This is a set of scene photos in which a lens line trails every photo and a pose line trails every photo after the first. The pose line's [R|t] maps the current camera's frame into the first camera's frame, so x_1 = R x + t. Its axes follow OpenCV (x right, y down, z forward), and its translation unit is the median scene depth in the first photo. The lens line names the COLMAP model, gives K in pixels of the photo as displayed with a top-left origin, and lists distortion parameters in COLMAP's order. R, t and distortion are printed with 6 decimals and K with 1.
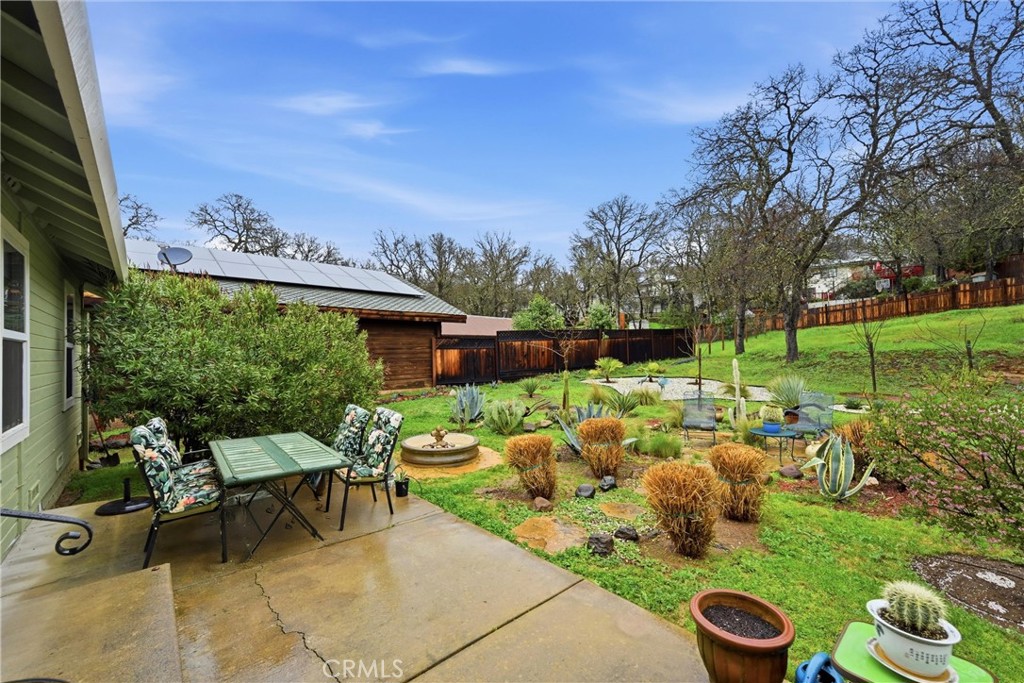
lens RADIAL K [[412.2, 0, 518.3], [0, 412.2, 348.2], [0, 0, 1]] dist [0.000644, 0.000394]
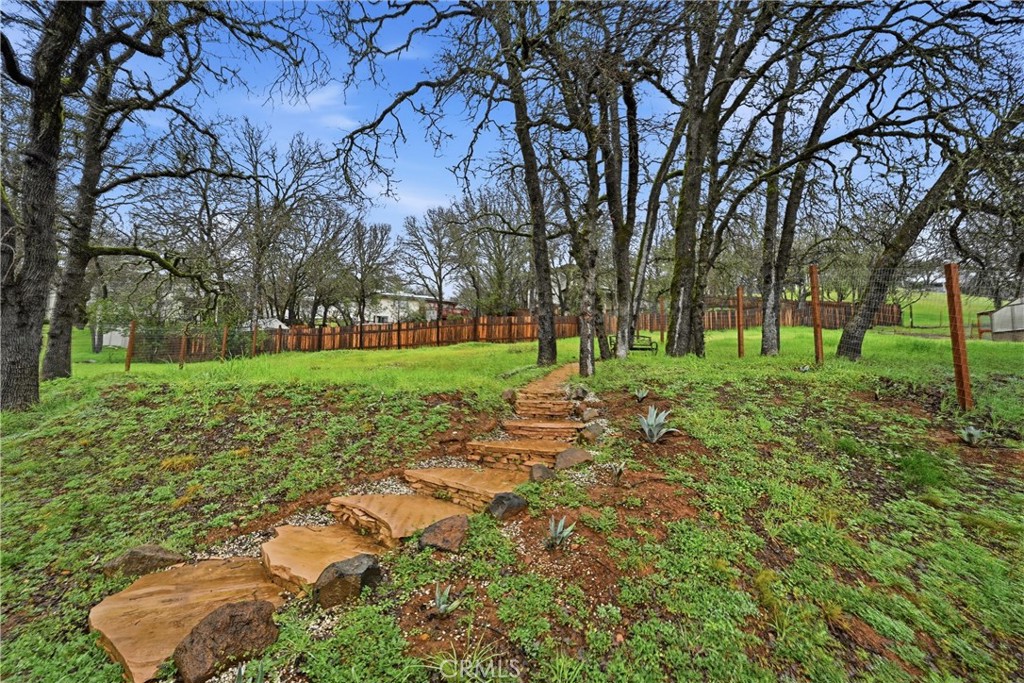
lens RADIAL K [[412.2, 0, 518.3], [0, 412.2, 348.2], [0, 0, 1]] dist [0.000644, 0.000394]
pose [[0.642877, 0.095897, 0.759943, 0.790365], [-0.042857, 0.995081, -0.089314, -0.003136], [-0.764770, 0.024849, 0.643824, 0.620325]]
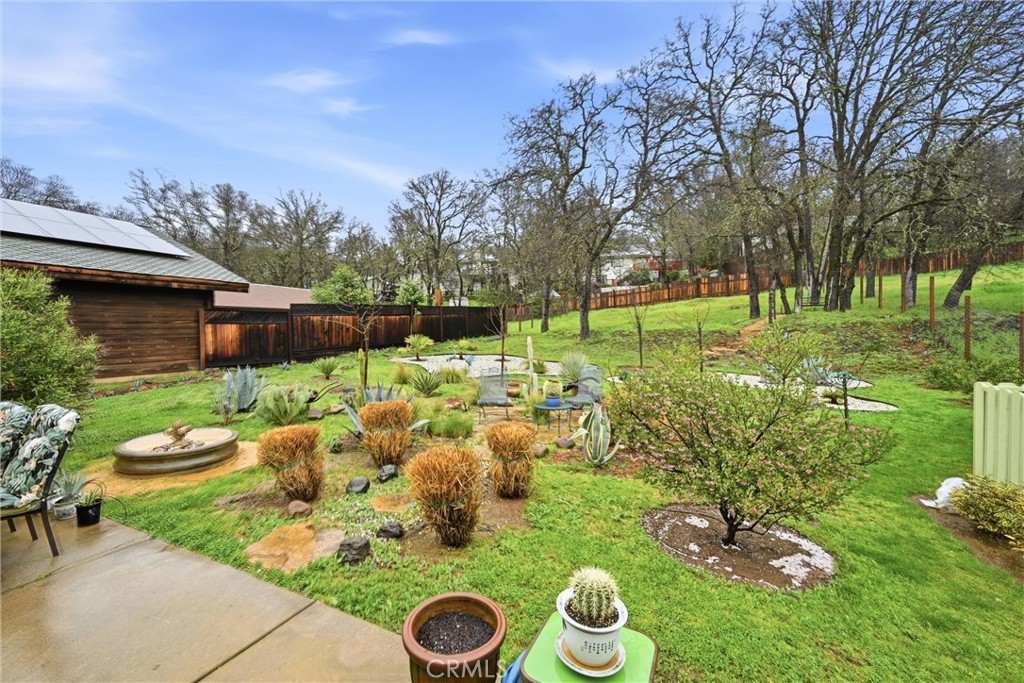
lens RADIAL K [[423.6, 0, 496.0], [0, 423.6, 331.4], [0, 0, 1]] dist [0.001063, 0.000189]
pose [[0.934320, 0.006559, 0.356374, 0.034085], [-0.012001, 0.999843, 0.013063, -0.000193], [-0.356232, -0.016482, 0.934252, 0.014103]]
